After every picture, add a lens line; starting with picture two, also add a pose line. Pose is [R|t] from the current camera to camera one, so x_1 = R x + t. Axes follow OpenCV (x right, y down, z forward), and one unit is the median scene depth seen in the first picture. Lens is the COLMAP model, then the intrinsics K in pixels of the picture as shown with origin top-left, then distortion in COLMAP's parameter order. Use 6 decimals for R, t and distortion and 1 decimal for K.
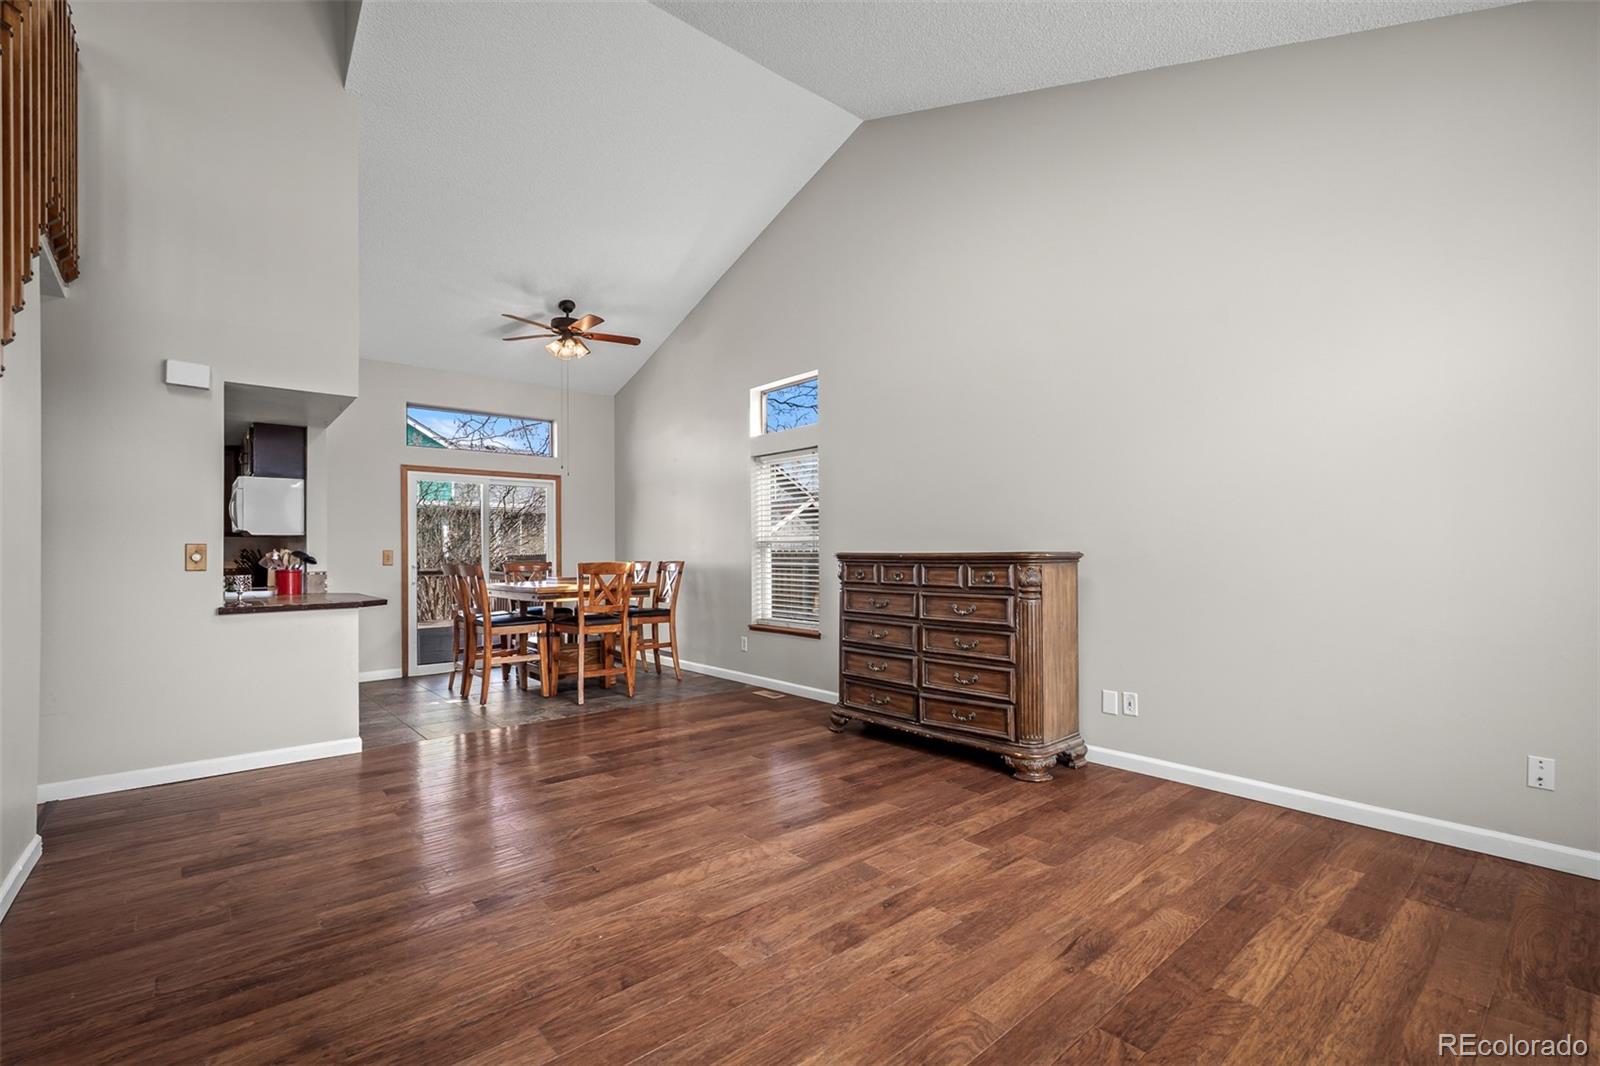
lens RADIAL K [[713.2, 0, 807.7], [0, 713.2, 543.4], [0, 0, 1]] dist [-0.001123, -0.000678]
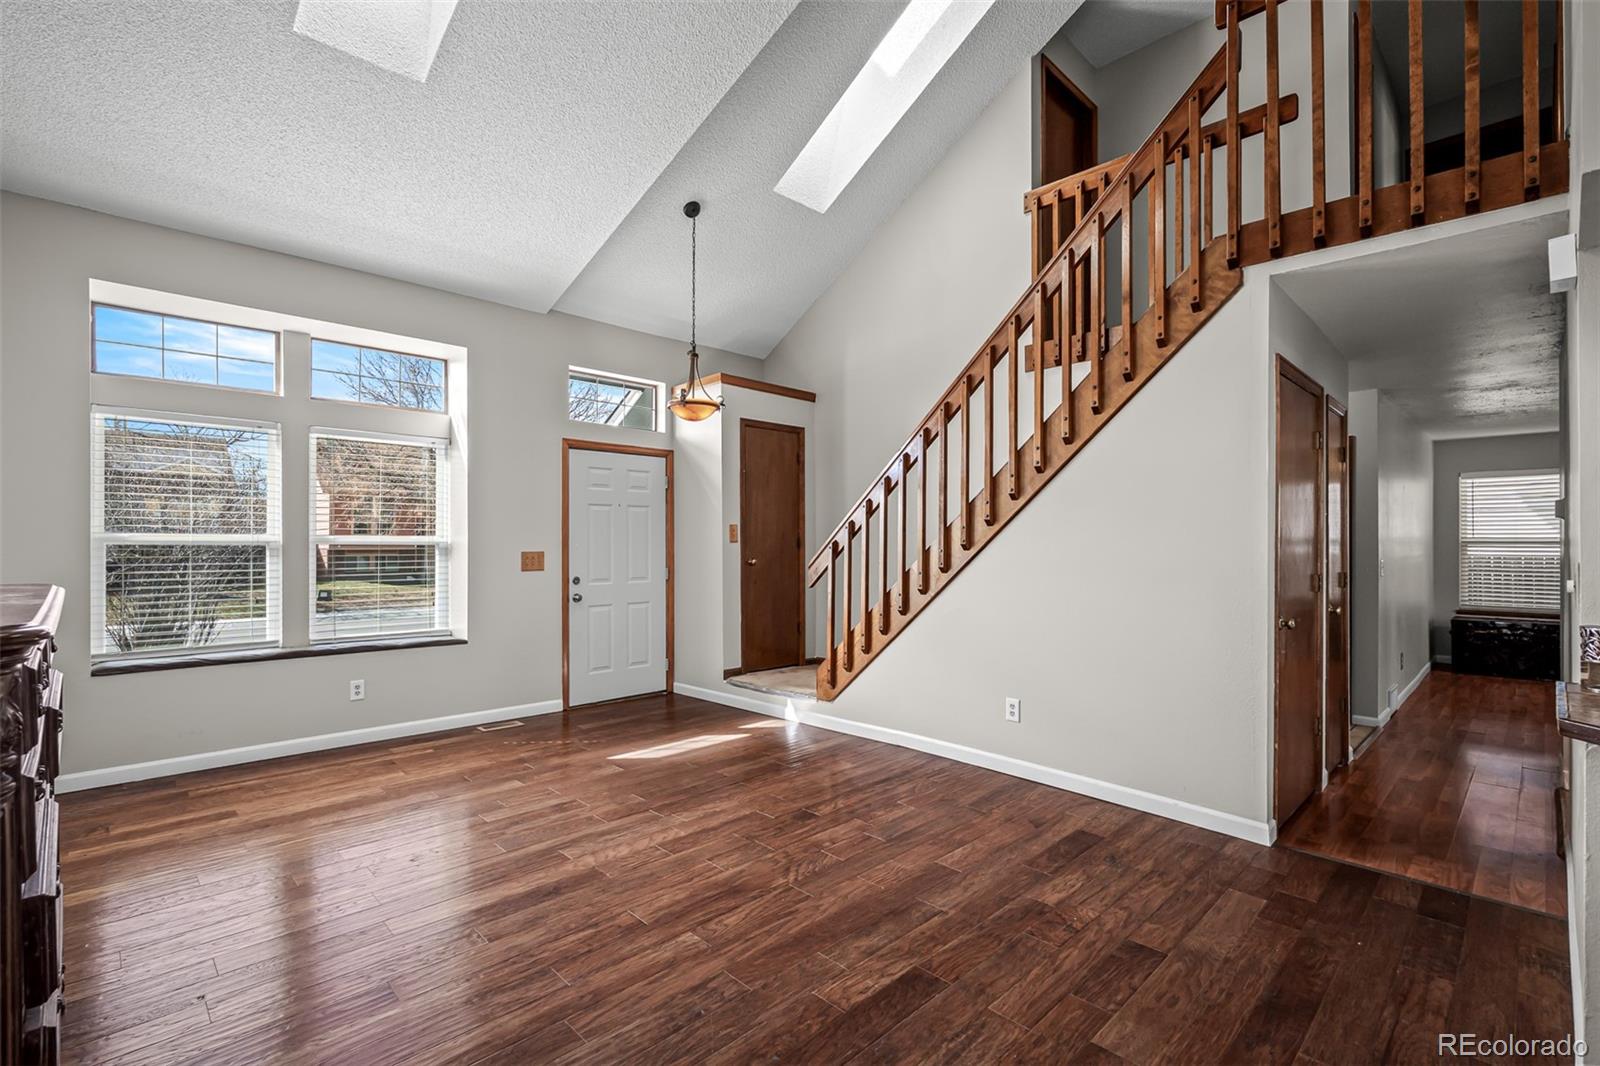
lens RADIAL K [[713.2, 0, 783.0], [0, 713.2, 539.0], [0, 0, 1]] dist [-0.001123, -0.000678]
pose [[-0.999533, 0.001115, -0.030543, -0.260330], [0.001716, 0.999805, -0.019662, -0.007672], [0.030515, -0.019705, -0.999340, 1.756791]]
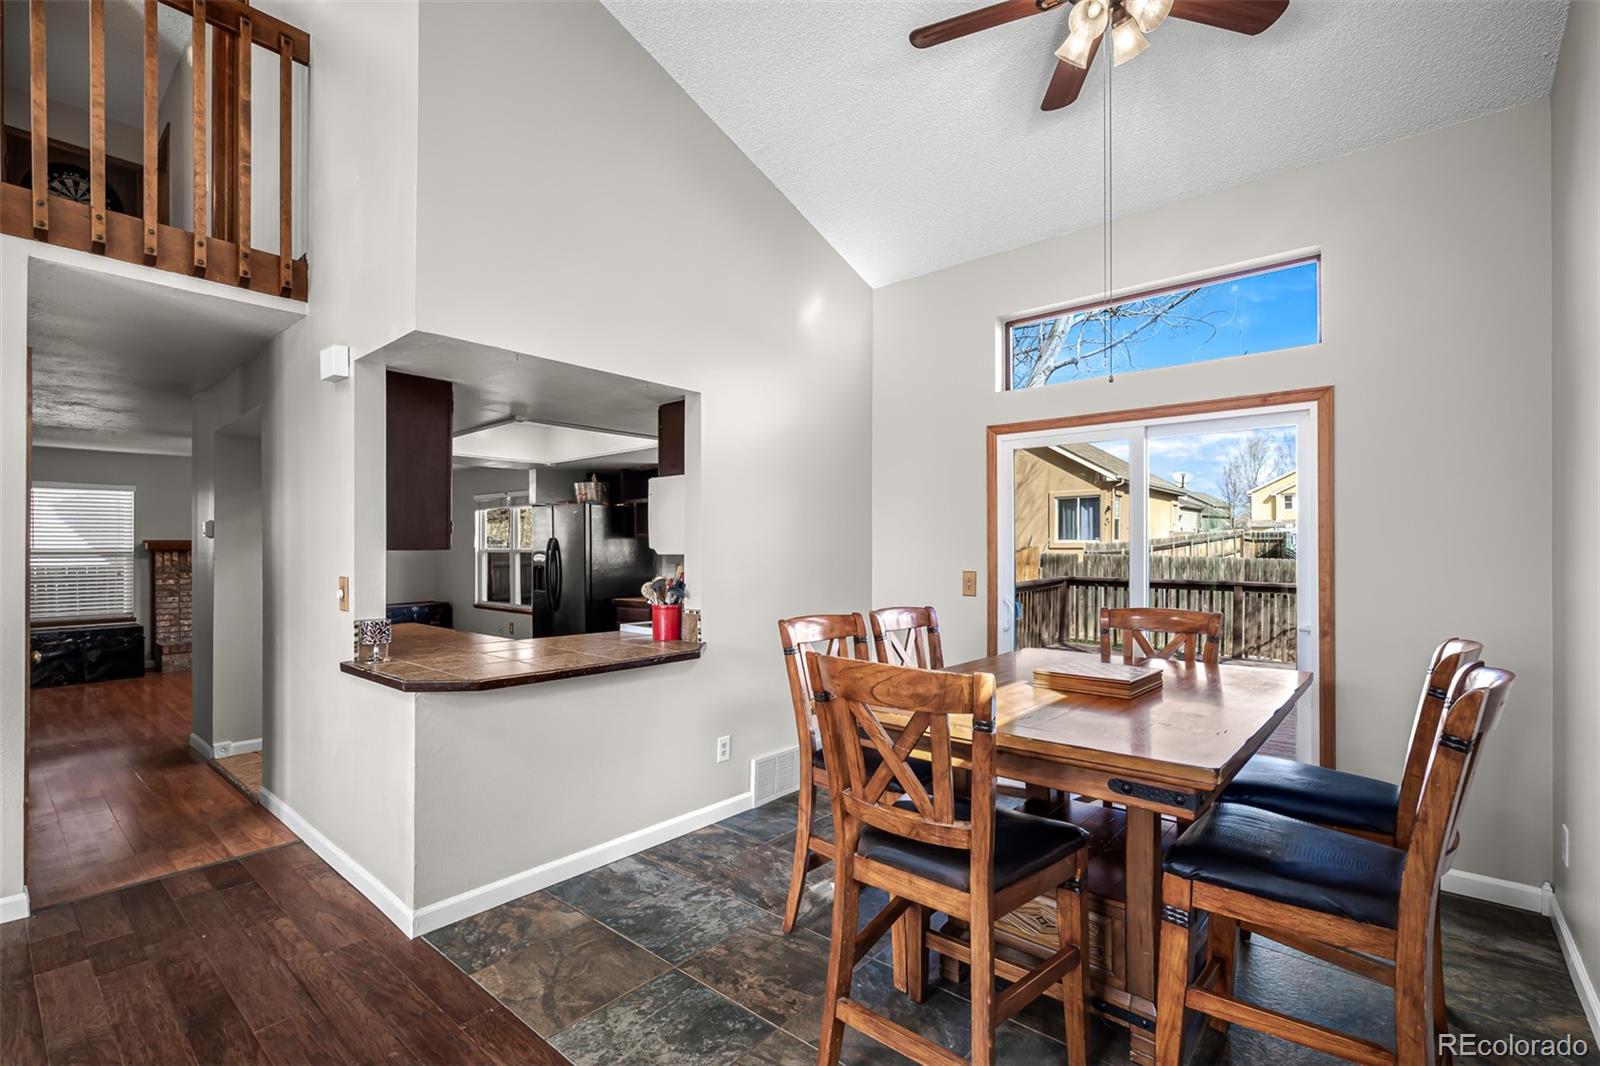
lens RADIAL K [[713.2, 0, 806.6], [0, 713.2, 546.8], [0, 0, 1]] dist [-0.001123, -0.000678]
pose [[0.136912, 0.004283, -0.990574, -0.010810], [0.012185, 0.999908, 0.006008, -0.035183], [0.990508, -0.012893, 0.136847, 1.606123]]
